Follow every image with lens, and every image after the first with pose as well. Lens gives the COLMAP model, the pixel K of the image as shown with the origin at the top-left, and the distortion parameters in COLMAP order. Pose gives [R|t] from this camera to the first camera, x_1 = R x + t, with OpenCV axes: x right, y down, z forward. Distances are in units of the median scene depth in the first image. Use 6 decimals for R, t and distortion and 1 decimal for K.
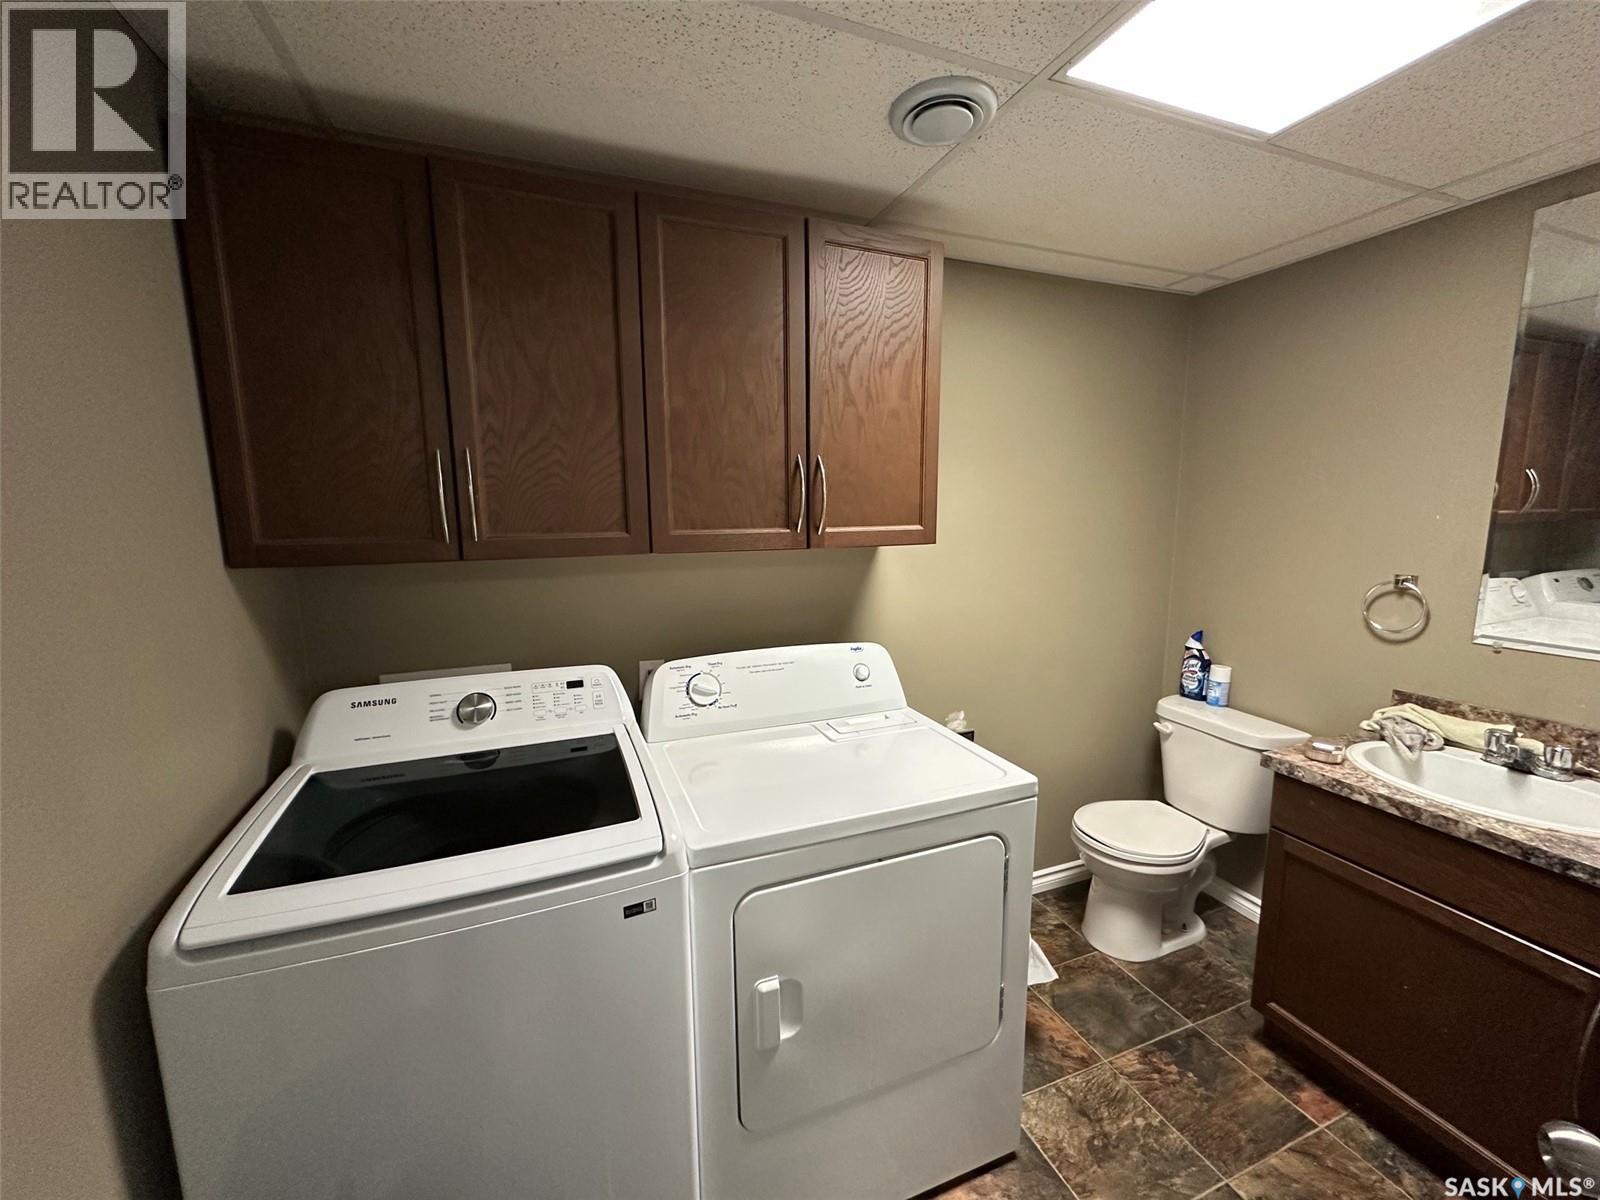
lens RADIAL K [[640.8, 0, 800.9], [0, 640.8, 597.4], [0, 0, 1]] dist [-0.001721, -0.001005]
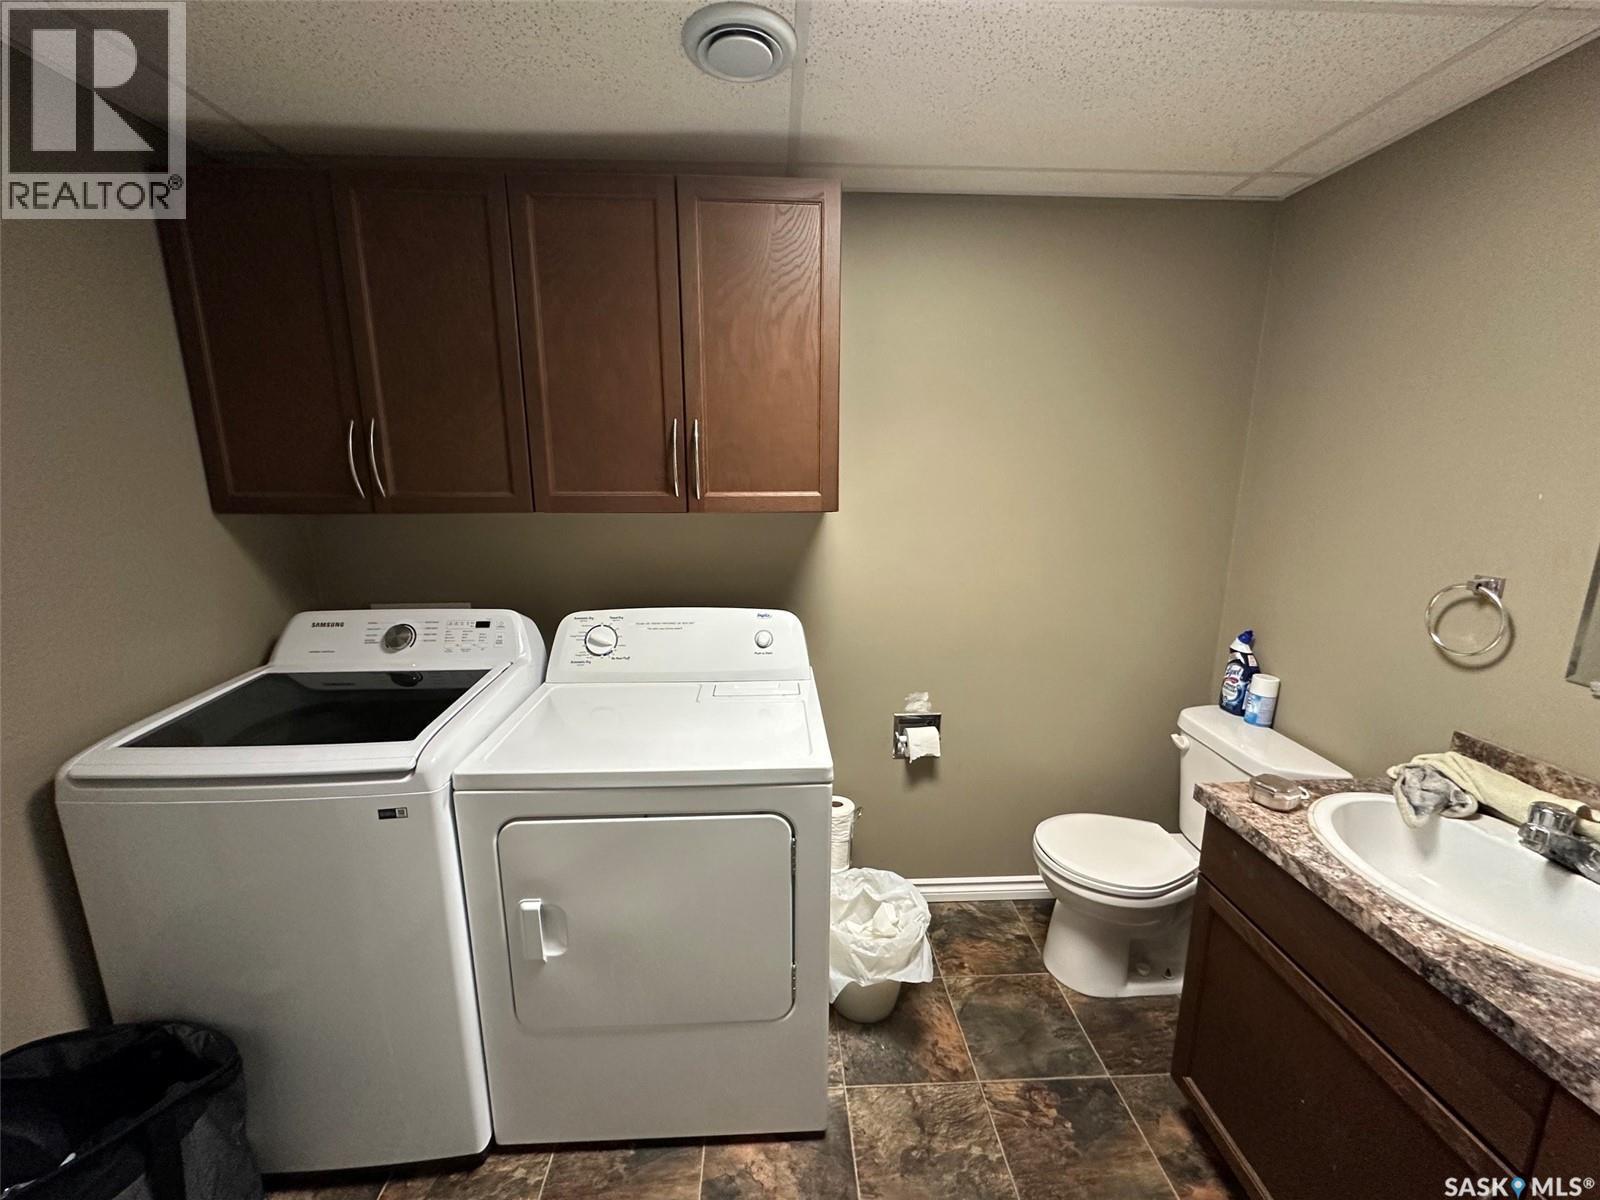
lens RADIAL K [[640.8, 0, 800.1], [0, 640.8, 598.6], [0, 0, 1]] dist [-0.001721, -0.001005]
pose [[0.947192, 0.074452, -0.311906, 0.505544], [-0.054714, 0.995933, 0.071576, -0.022522], [0.315966, -0.050731, 0.947413, 0.085980]]
